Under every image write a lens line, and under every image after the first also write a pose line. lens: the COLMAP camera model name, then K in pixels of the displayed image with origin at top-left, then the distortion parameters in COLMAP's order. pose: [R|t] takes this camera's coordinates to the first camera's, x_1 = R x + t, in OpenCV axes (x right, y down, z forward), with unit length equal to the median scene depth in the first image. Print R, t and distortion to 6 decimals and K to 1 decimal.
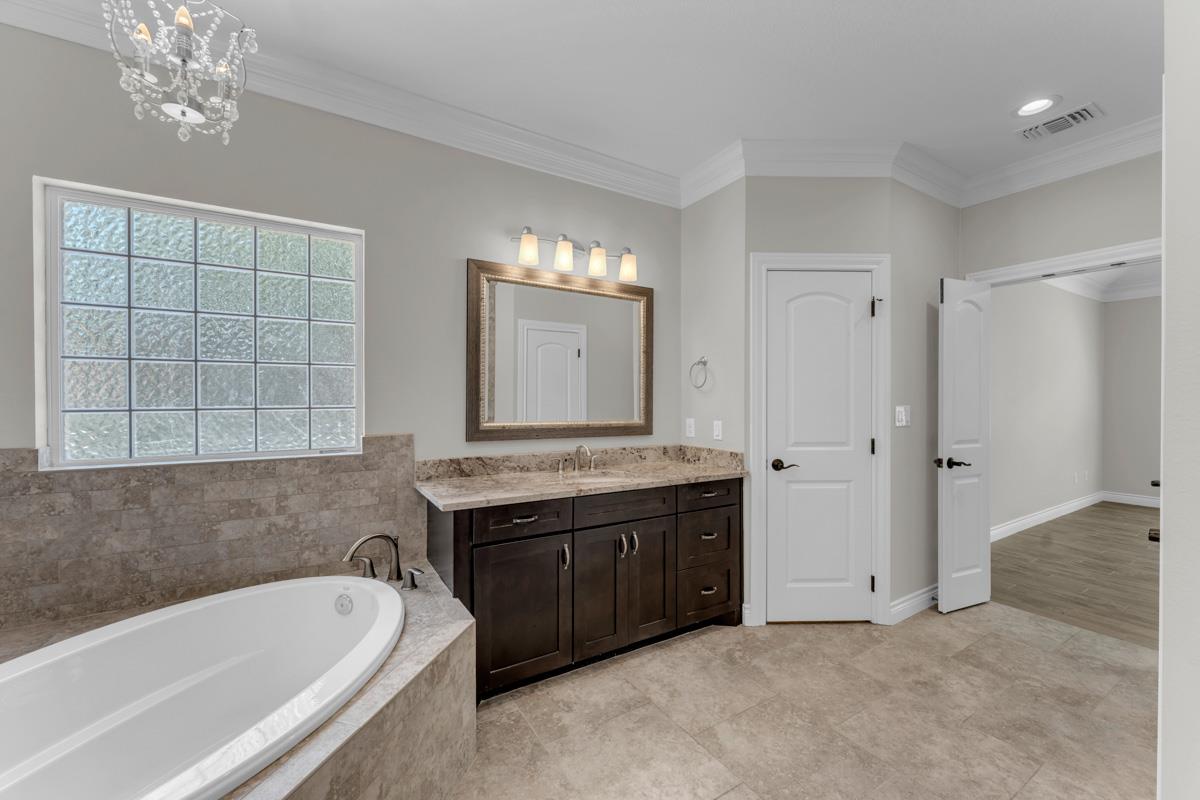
lens RADIAL K [[478.0, 0, 600.8], [0, 478.0, 397.4], [0, 0, 1]] dist [-0.000491, -0.000137]
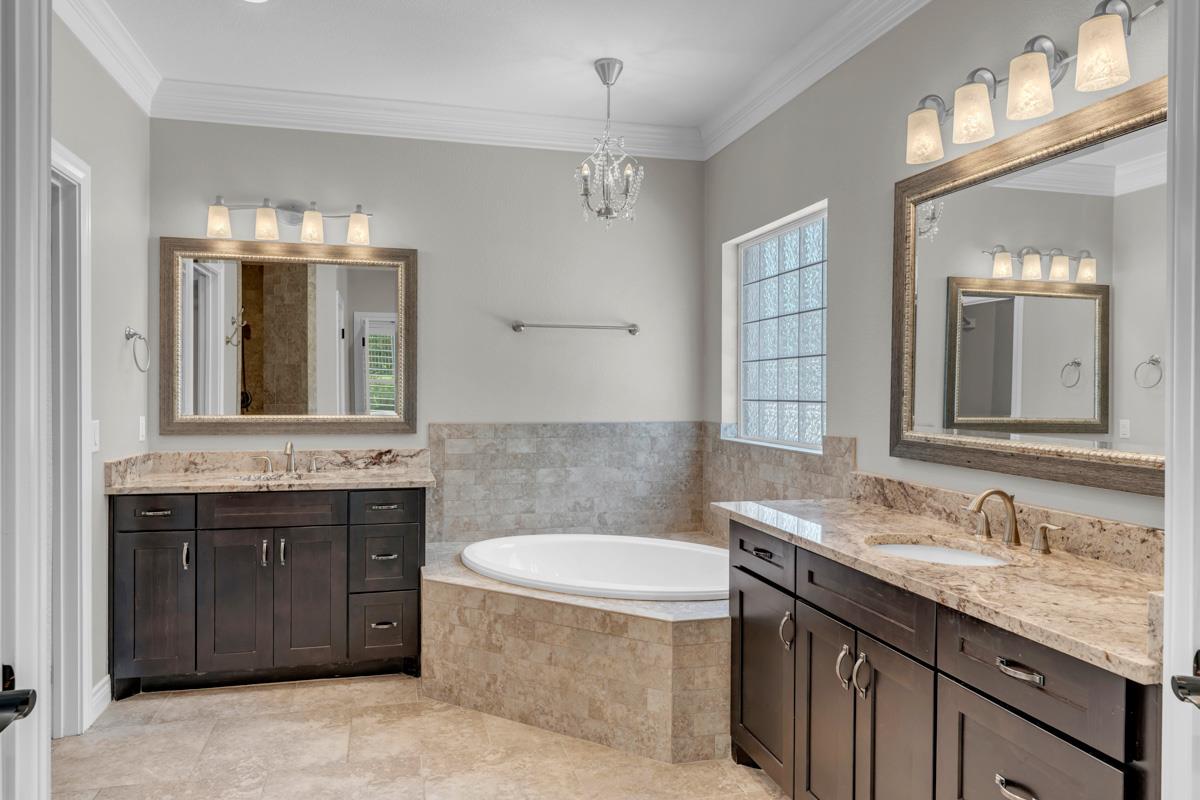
lens RADIAL K [[802.8, 0, 600.0], [0, 802.8, 400.0], [0, 0, 1]] dist [-0.001410, -0.000370]
pose [[-0.279910, 0.011981, -0.959952, 1.099187], [-0.006387, 0.999877, 0.014341, 0.000533], [0.960005, 0.010146, -0.279799, 1.102550]]
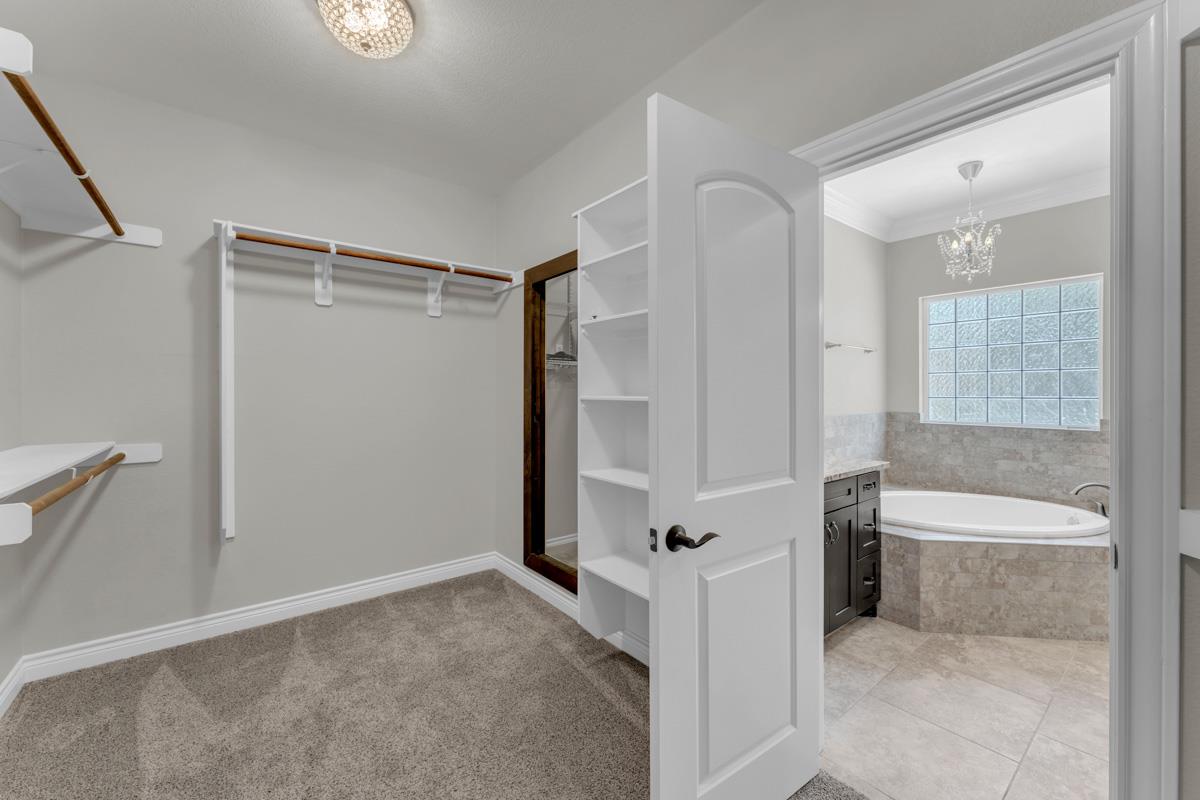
lens RADIAL K [[478.0, 0, 600.8], [0, 478.0, 397.4], [0, 0, 1]] dist [-0.000491, -0.000137]
pose [[0.140863, 0.011140, -0.989966, 0.742258], [-0.001663, 0.999938, 0.011016, 0.006637], [0.990028, 0.000094, 0.140873, -0.710805]]
